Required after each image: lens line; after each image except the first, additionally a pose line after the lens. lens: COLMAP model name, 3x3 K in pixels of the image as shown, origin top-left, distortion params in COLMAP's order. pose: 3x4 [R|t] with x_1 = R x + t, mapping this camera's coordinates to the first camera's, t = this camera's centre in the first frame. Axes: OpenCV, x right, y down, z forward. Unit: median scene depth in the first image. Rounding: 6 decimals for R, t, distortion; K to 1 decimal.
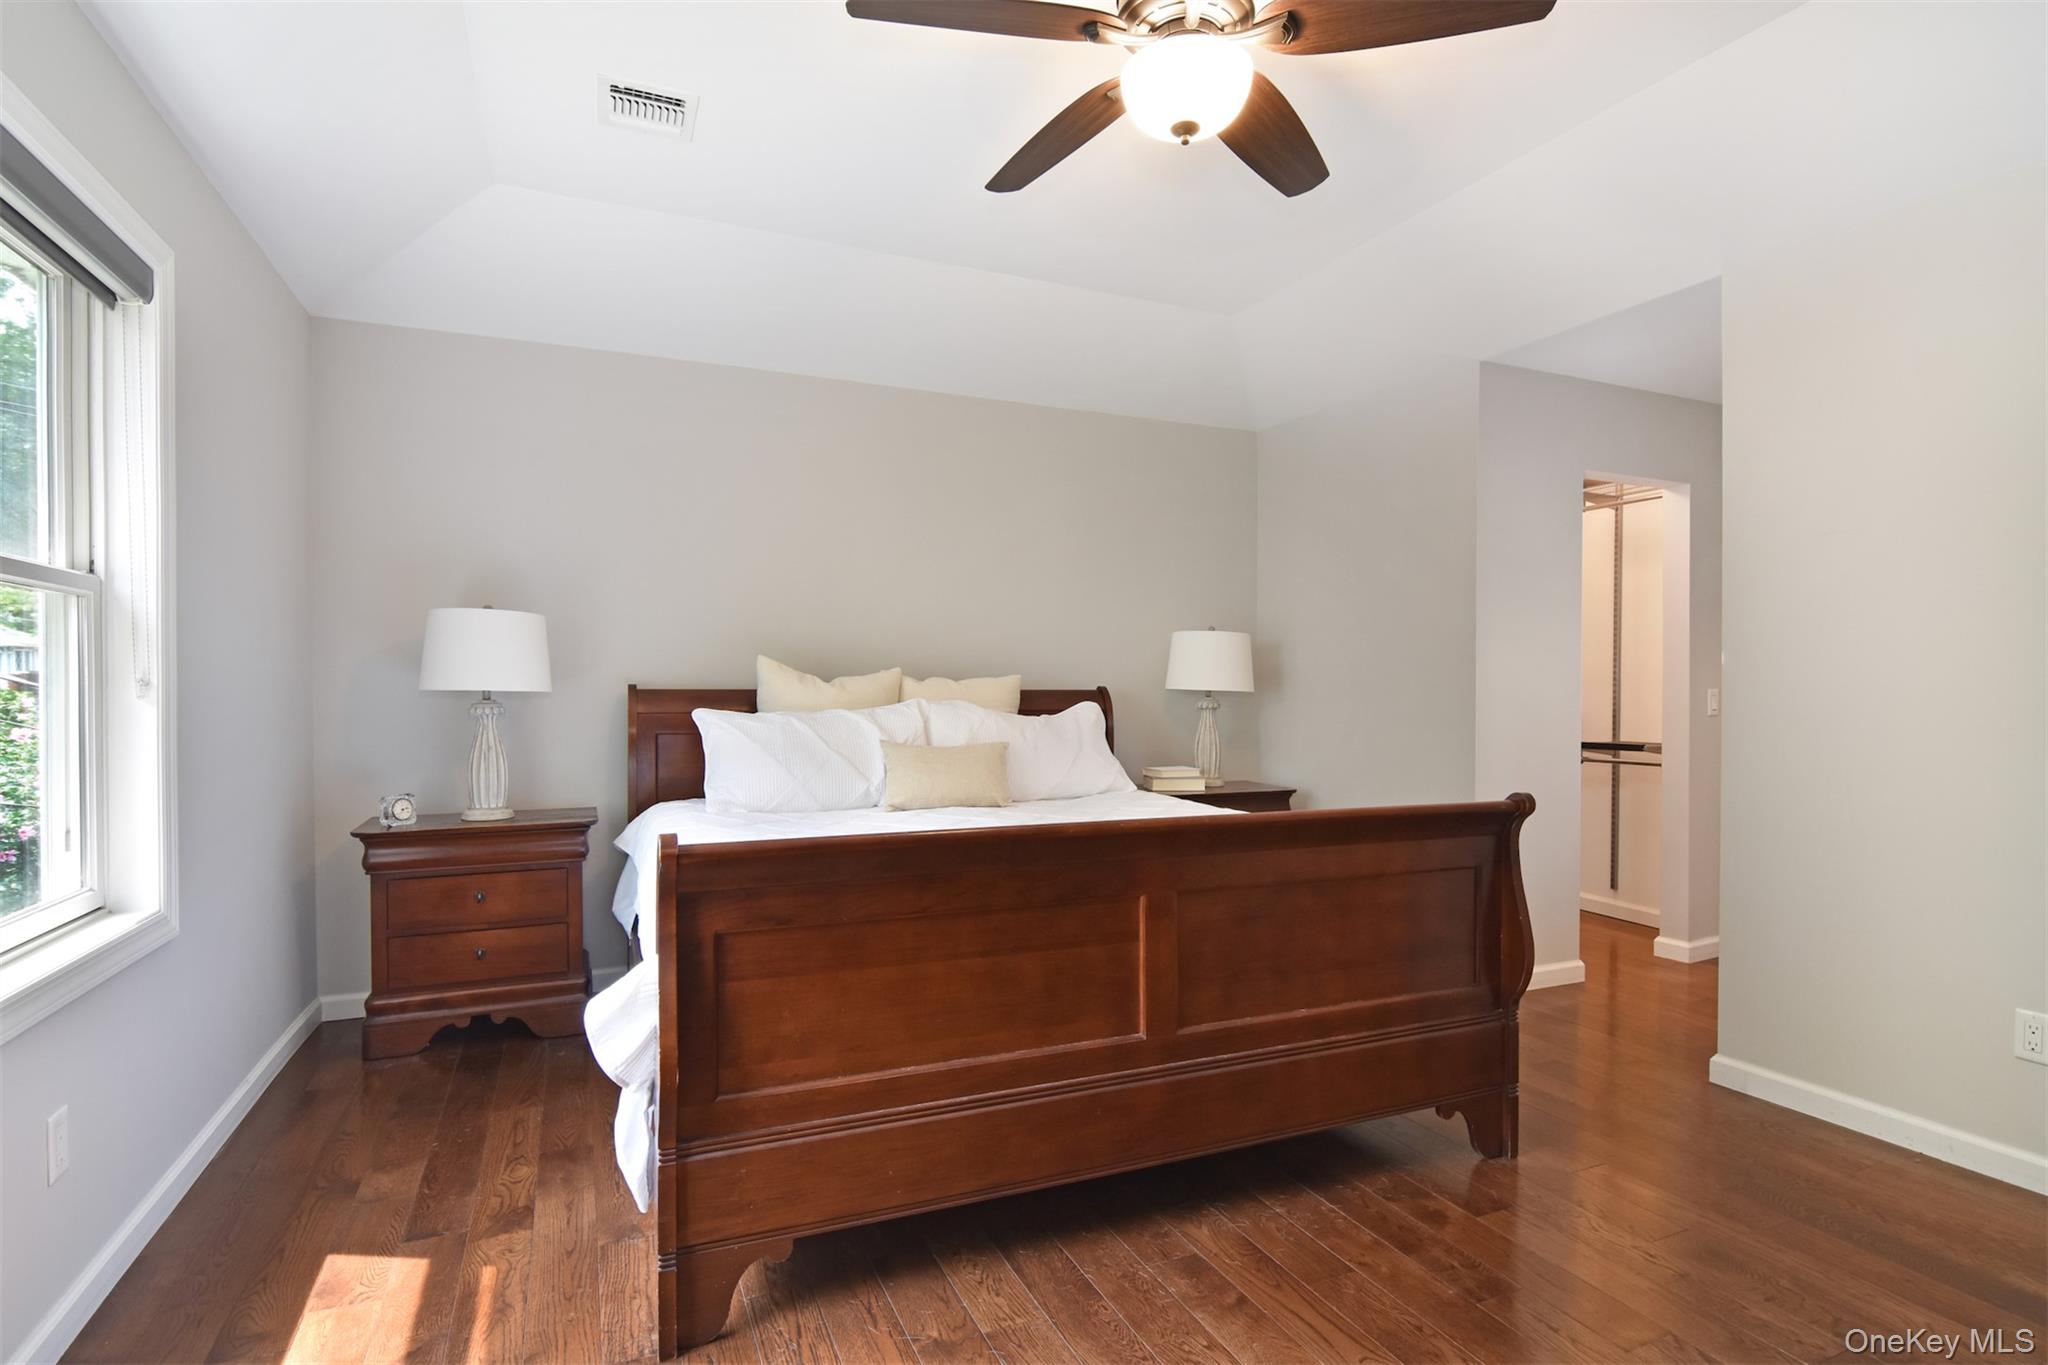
lens RADIAL K [[1021.3, 0, 1026.3], [0, 1021.3, 690.7], [0, 0, 1]] dist [-0.022088, -0.003494]
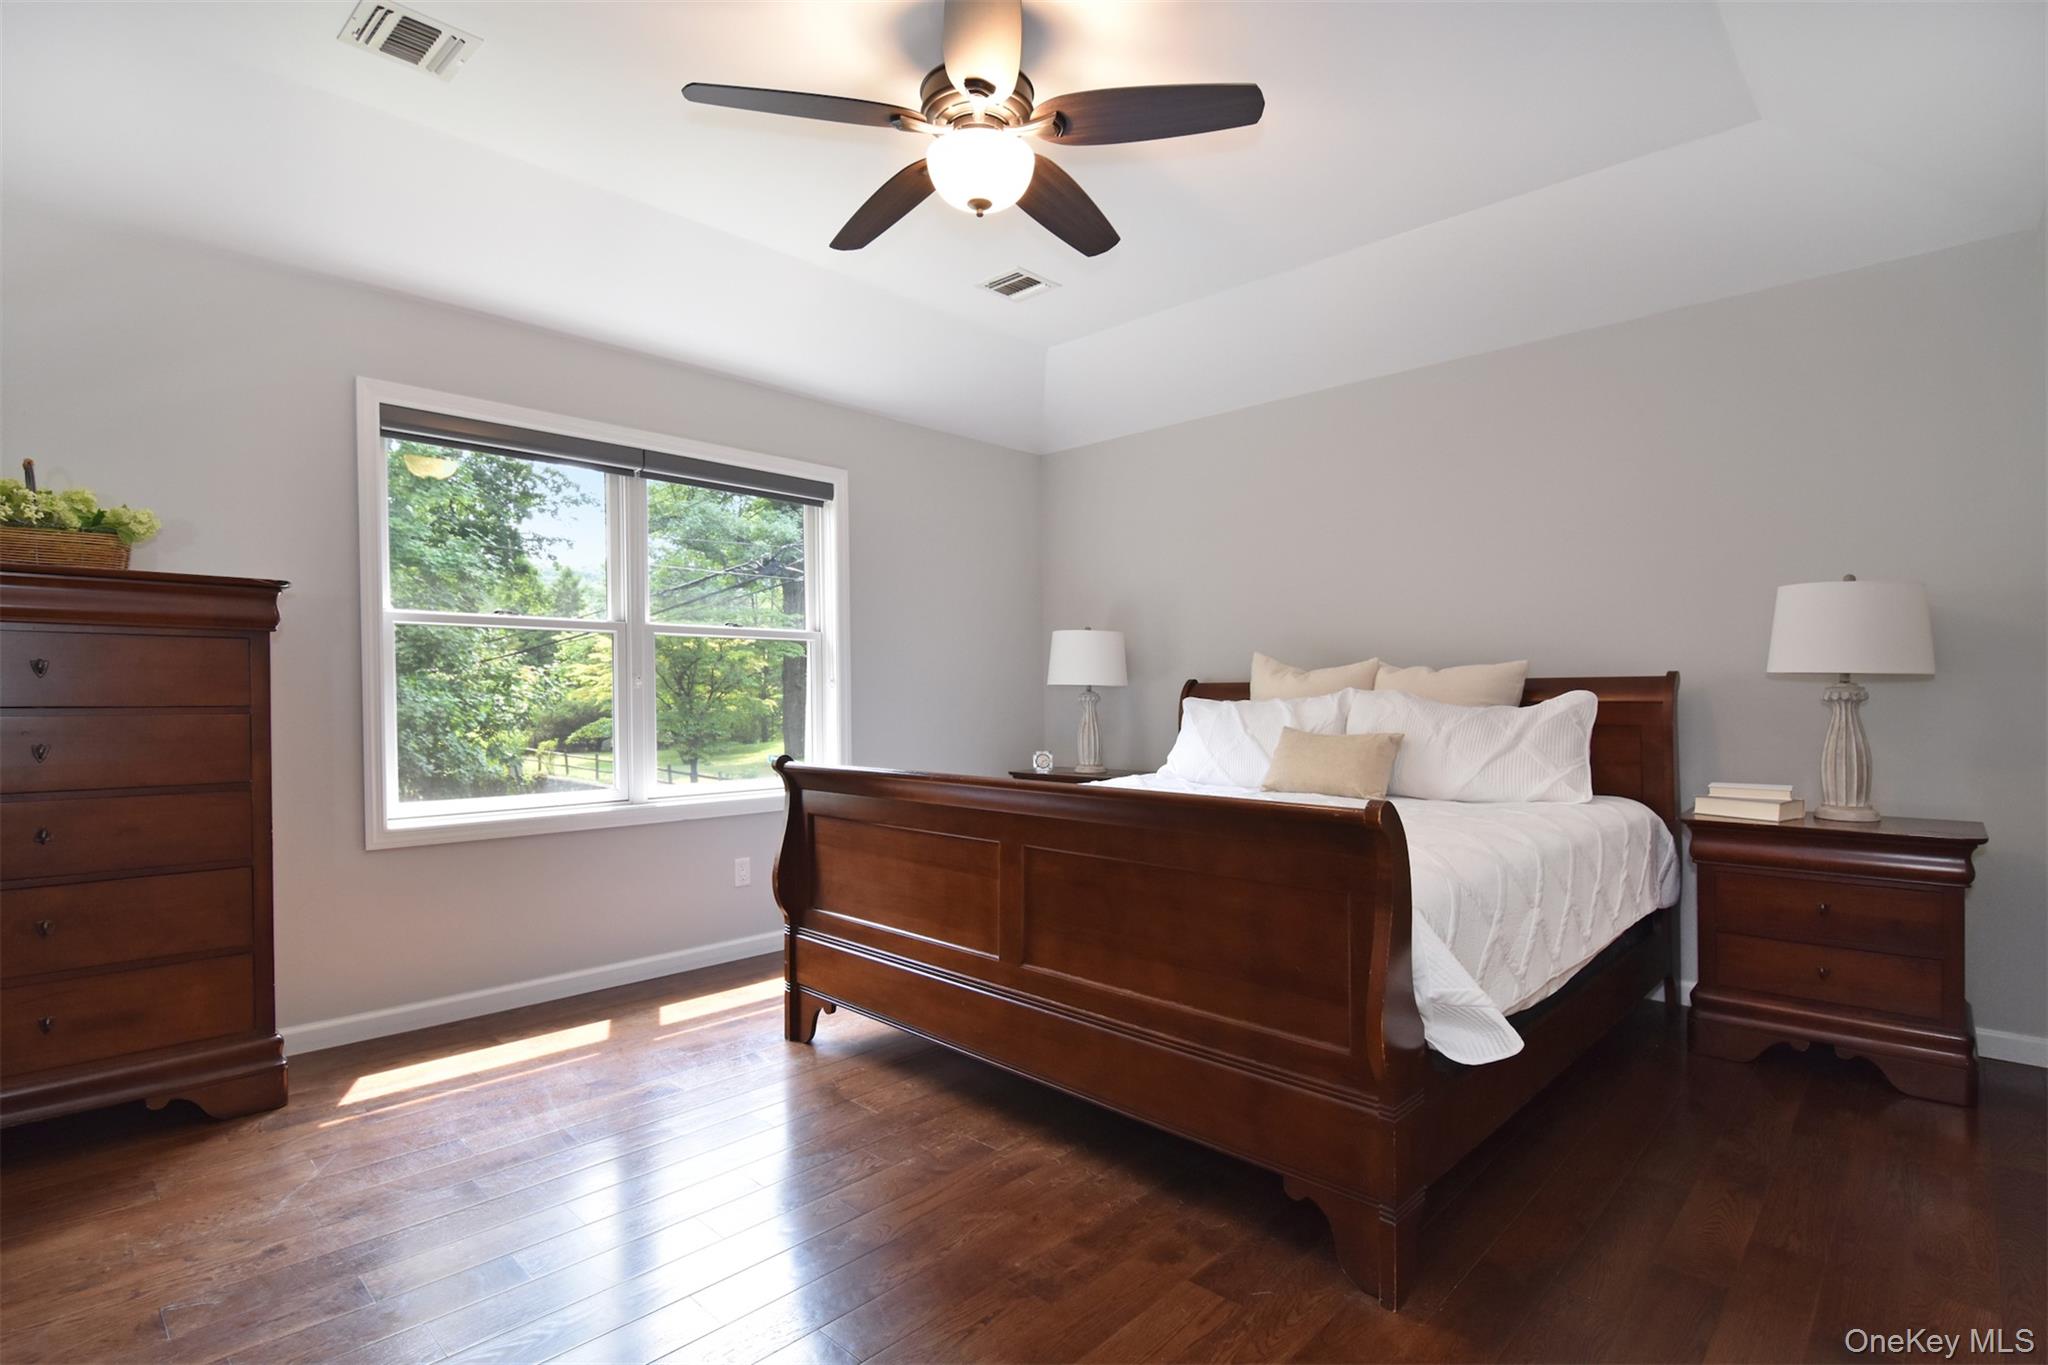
lens RADIAL K [[1021.3, 0, 1029.6], [0, 1021.3, 689.7], [0, 0, 1]] dist [-0.022088, -0.003494]
pose [[0.365888, -0.009712, -0.930608, 1.048122], [0.002513, 0.999952, -0.009448, 0.026884], [0.930656, 0.001118, 0.365895, 0.492477]]
